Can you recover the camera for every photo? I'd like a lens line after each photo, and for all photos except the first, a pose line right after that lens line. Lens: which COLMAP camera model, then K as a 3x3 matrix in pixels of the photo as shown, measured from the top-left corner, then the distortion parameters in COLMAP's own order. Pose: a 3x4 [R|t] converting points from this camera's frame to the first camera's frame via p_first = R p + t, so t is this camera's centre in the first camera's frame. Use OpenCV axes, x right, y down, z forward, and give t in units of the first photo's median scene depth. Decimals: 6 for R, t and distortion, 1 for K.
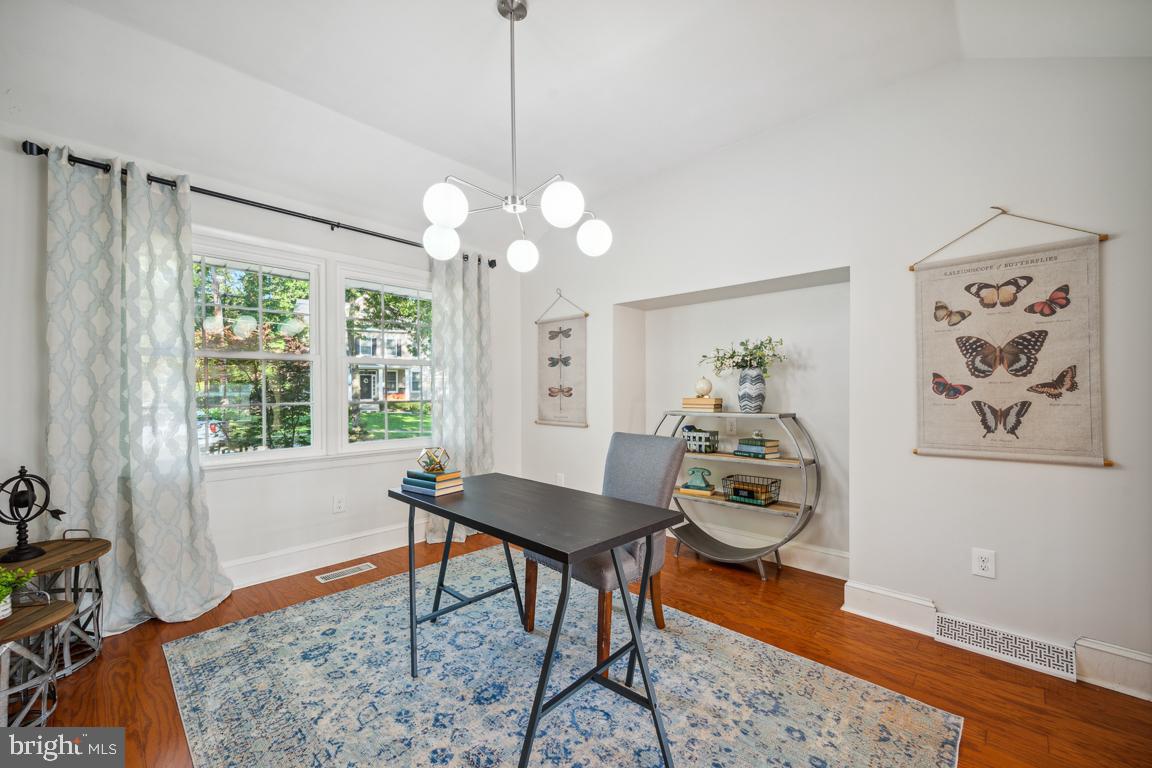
lens RADIAL K [[463.5, 0, 576.0], [0, 463.5, 384.0], [0, 0, 1]] dist [0.000855, -0.000229]
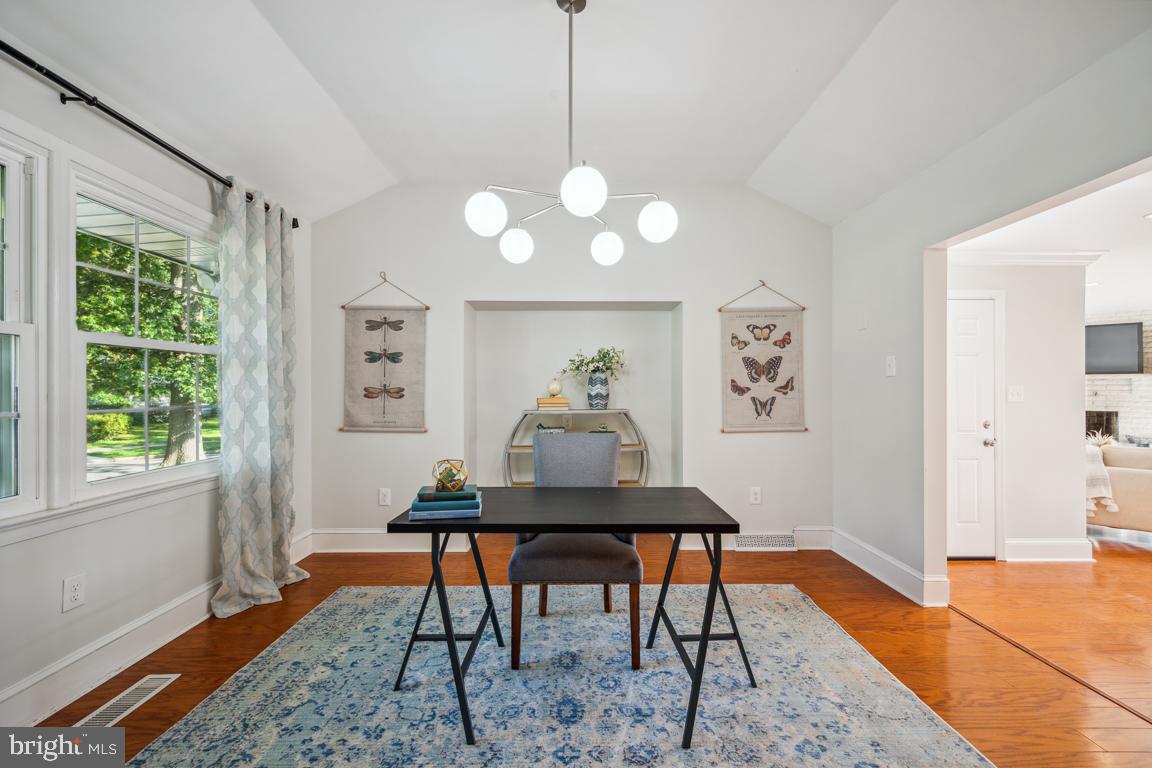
lens RADIAL K [[463.5, 0, 576.0], [0, 463.5, 384.0], [0, 0, 1]] dist [0.000855, -0.000229]
pose [[0.717140, 0.008790, 0.696874, -0.704425], [-0.008297, 0.999957, -0.004075, 0.002642], [-0.696880, -0.002860, 0.717182, 0.260588]]
